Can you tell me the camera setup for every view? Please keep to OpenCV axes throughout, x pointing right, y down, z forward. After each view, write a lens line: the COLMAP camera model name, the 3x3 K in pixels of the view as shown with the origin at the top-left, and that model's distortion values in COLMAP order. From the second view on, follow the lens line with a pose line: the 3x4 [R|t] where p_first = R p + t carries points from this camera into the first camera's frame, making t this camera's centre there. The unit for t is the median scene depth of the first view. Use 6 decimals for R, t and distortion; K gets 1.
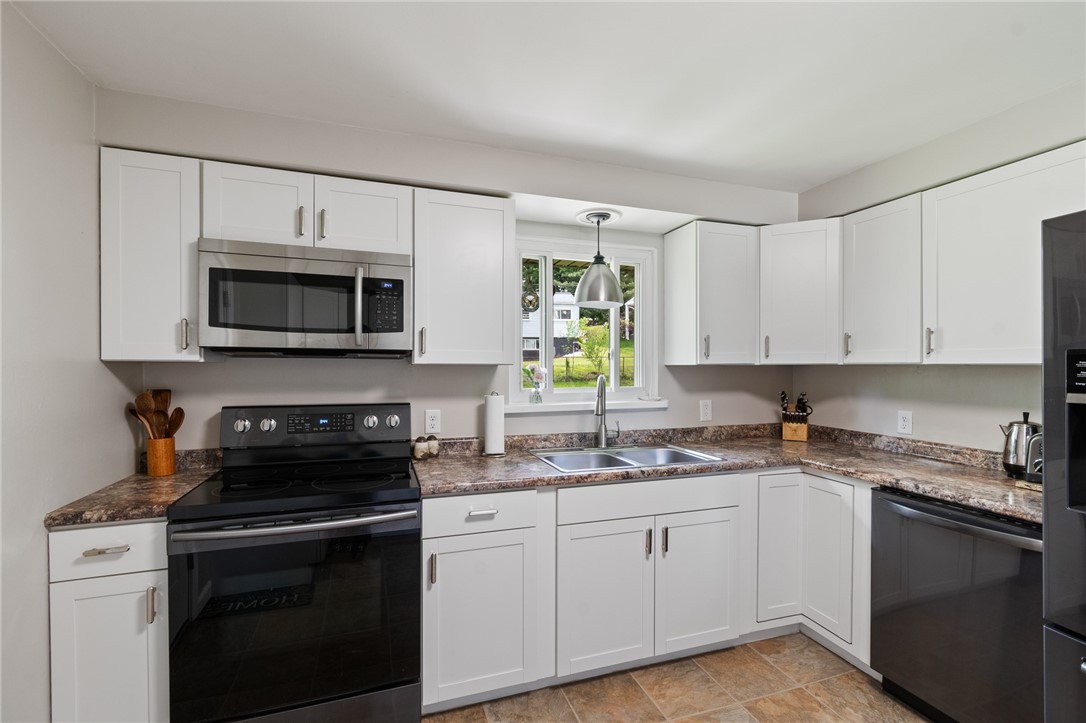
lens RADIAL K [[487.5, 0, 550.6], [0, 487.5, 368.9], [0, 0, 1]] dist [0.004449, 0.000074]
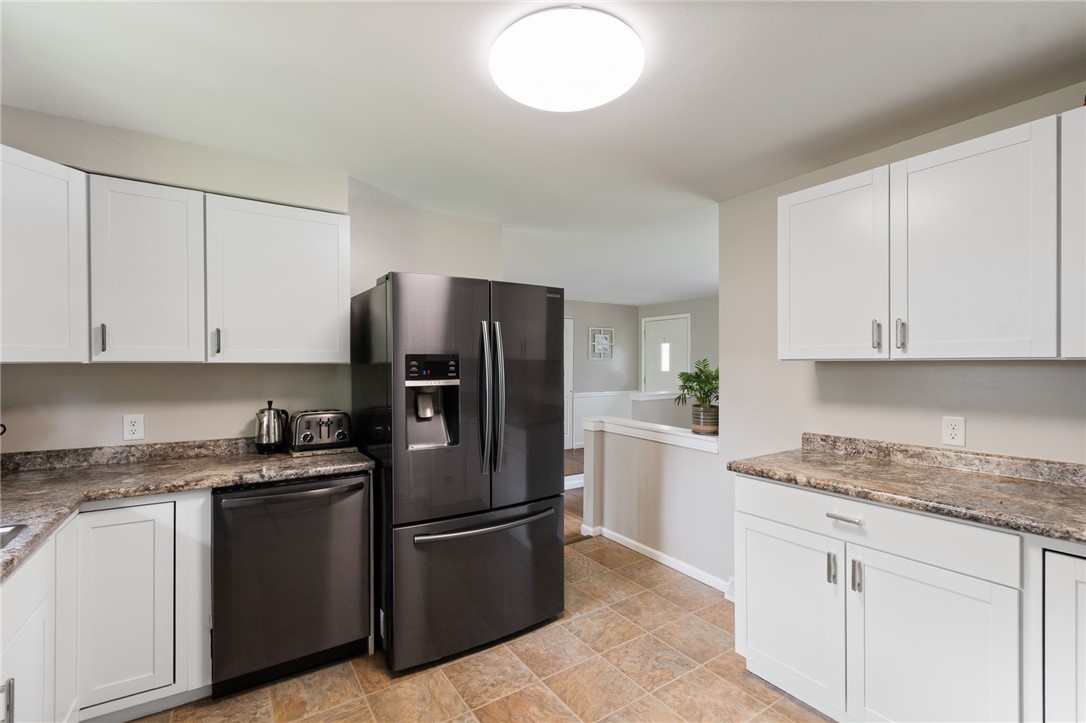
lens RADIAL K [[487.5, 0, 548.2], [0, 487.5, 363.8], [0, 0, 1]] dist [0.004449, 0.000074]
pose [[-0.244928, 0.000022, 0.969541, -0.188904], [0.007356, 0.999971, 0.001836, -0.001952], [-0.969513, 0.007581, -0.244921, 0.267559]]
